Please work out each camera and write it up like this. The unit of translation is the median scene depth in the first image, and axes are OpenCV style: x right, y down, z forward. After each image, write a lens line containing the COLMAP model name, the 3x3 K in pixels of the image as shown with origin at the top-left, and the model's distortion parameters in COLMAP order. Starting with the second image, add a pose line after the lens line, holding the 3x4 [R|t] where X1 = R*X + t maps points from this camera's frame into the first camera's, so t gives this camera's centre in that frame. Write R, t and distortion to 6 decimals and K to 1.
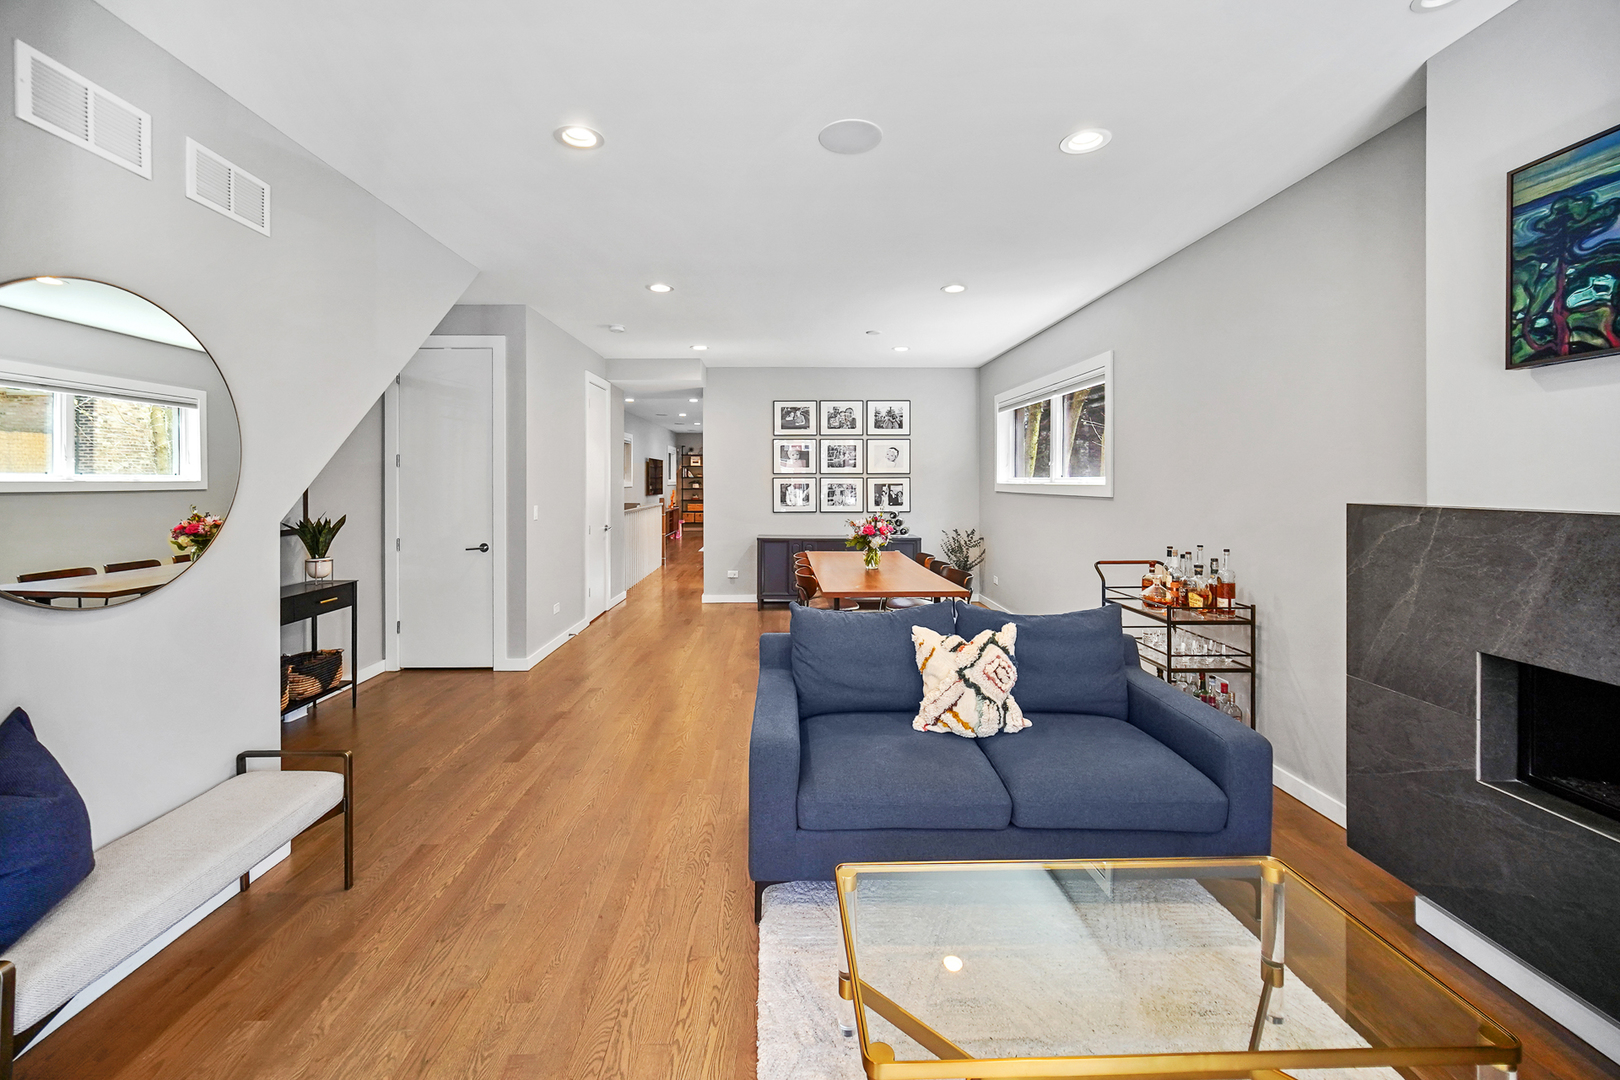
lens RADIAL K [[663.6, 0, 797.0], [0, 663.6, 483.4], [0, 0, 1]] dist [-0.000753, -0.000797]
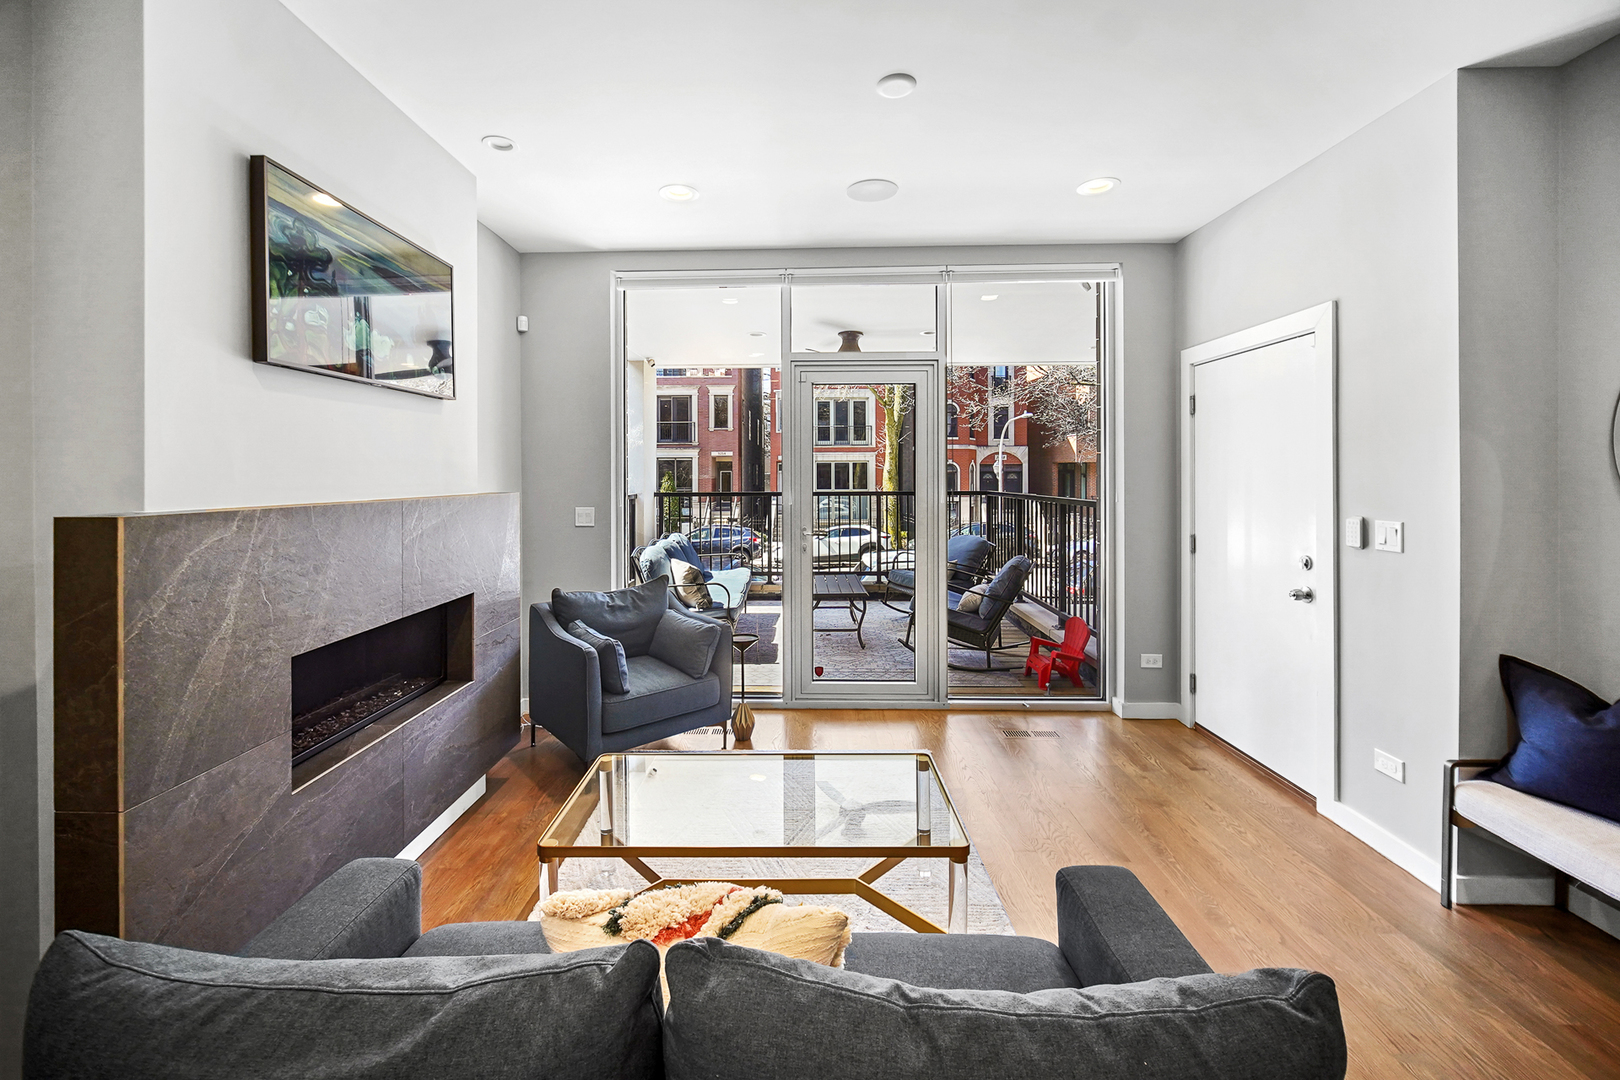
lens RADIAL K [[663.6, 0, 764.7], [0, 663.6, 477.6], [0, 0, 1]] dist [-0.000753, -0.000797]
pose [[-0.995697, 0.002514, 0.092632, 0.183730], [0.003158, 0.999972, 0.006804, -0.005356], [-0.092613, 0.007067, -0.995677, 1.299812]]
